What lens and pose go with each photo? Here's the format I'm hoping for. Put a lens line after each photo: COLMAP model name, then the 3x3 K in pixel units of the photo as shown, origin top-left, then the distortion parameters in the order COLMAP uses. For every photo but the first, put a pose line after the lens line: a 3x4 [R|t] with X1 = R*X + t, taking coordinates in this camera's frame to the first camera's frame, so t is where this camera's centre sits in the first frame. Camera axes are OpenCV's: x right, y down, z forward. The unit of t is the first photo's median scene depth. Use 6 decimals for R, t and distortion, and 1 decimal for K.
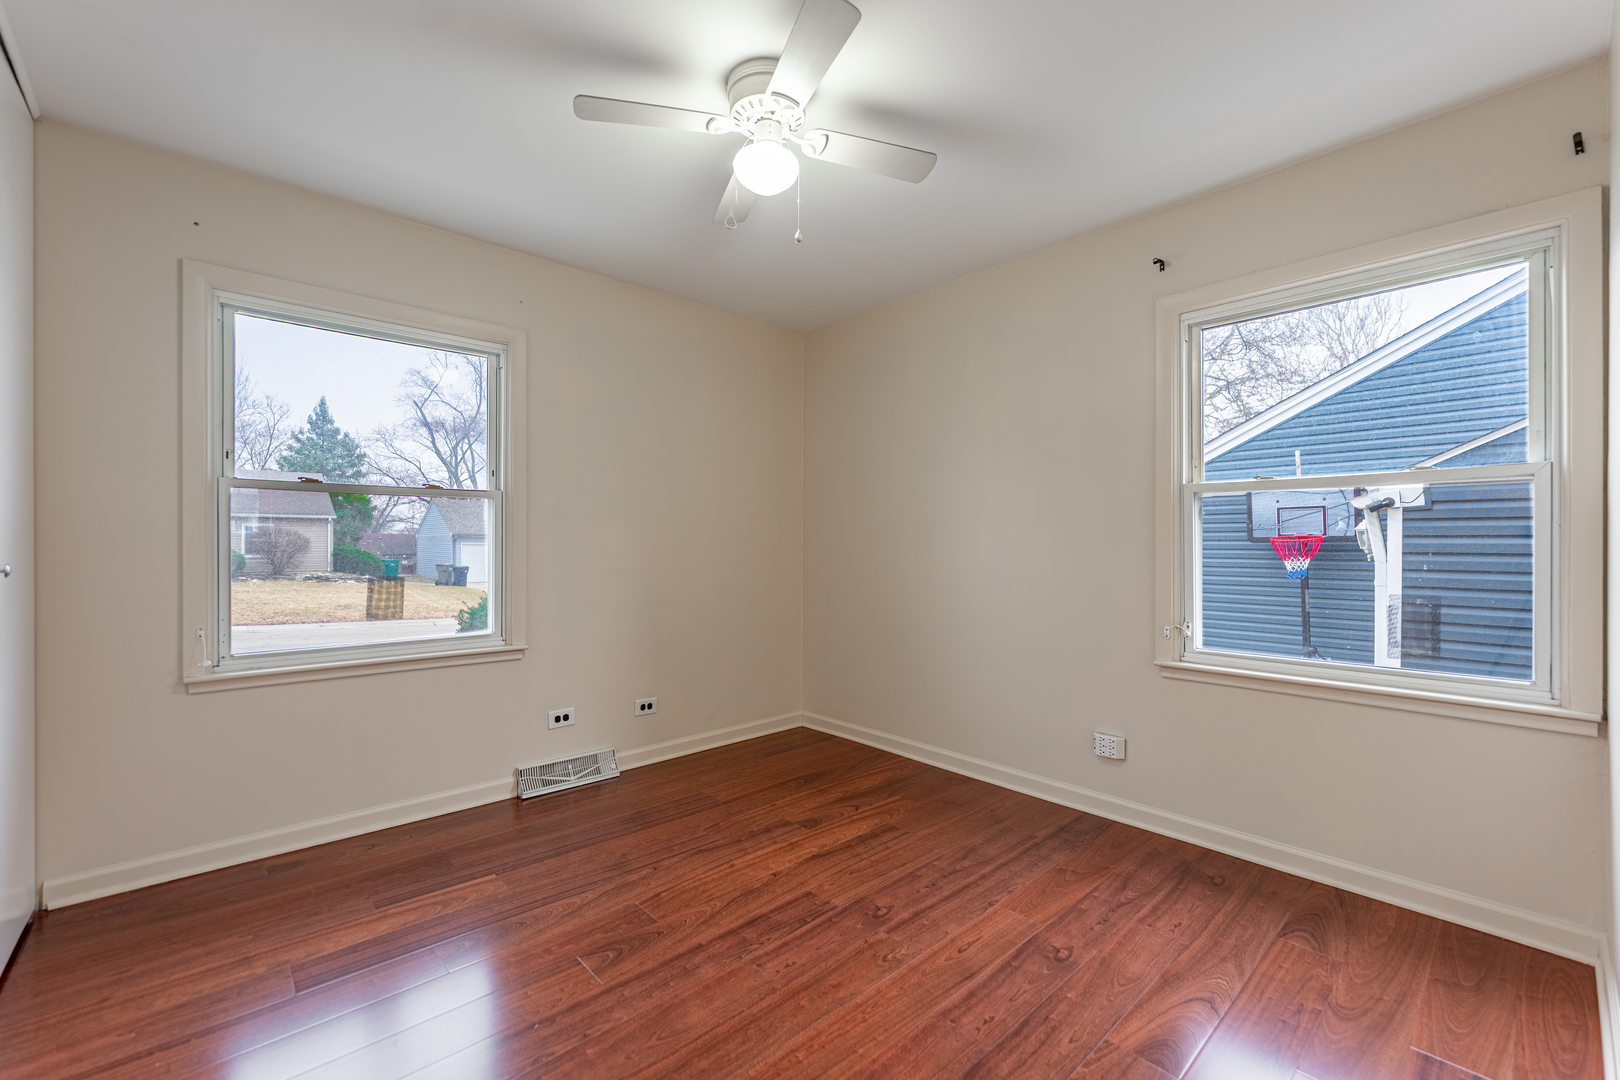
lens RADIAL K [[670.8, 0, 807.2], [0, 670.8, 542.3], [0, 0, 1]] dist [0.001807, 0.000245]
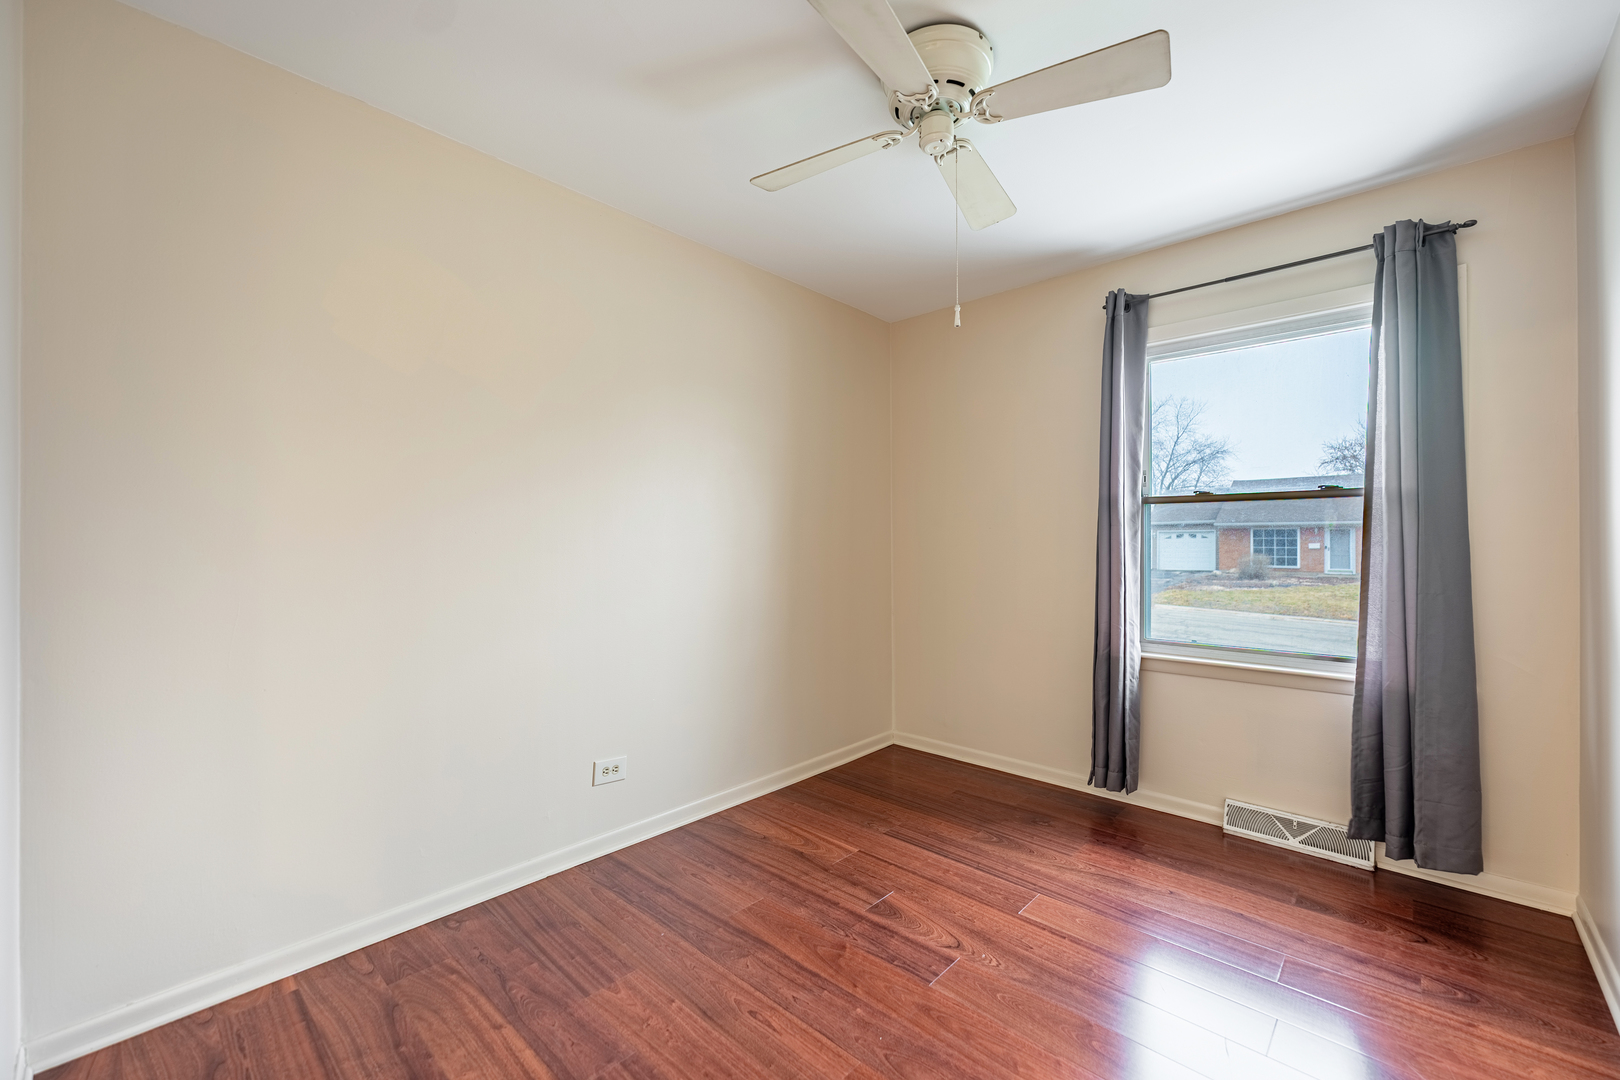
lens RADIAL K [[649.4, 0, 809.5], [0, 649.4, 539.3], [0, 0, 1]] dist [-0.000413, -0.000077]
pose [[0.092374, -0.009404, -0.995680, 0.955039], [-0.002350, 0.999951, -0.009663, -0.001725], [0.995722, 0.003233, 0.092347, 0.875189]]
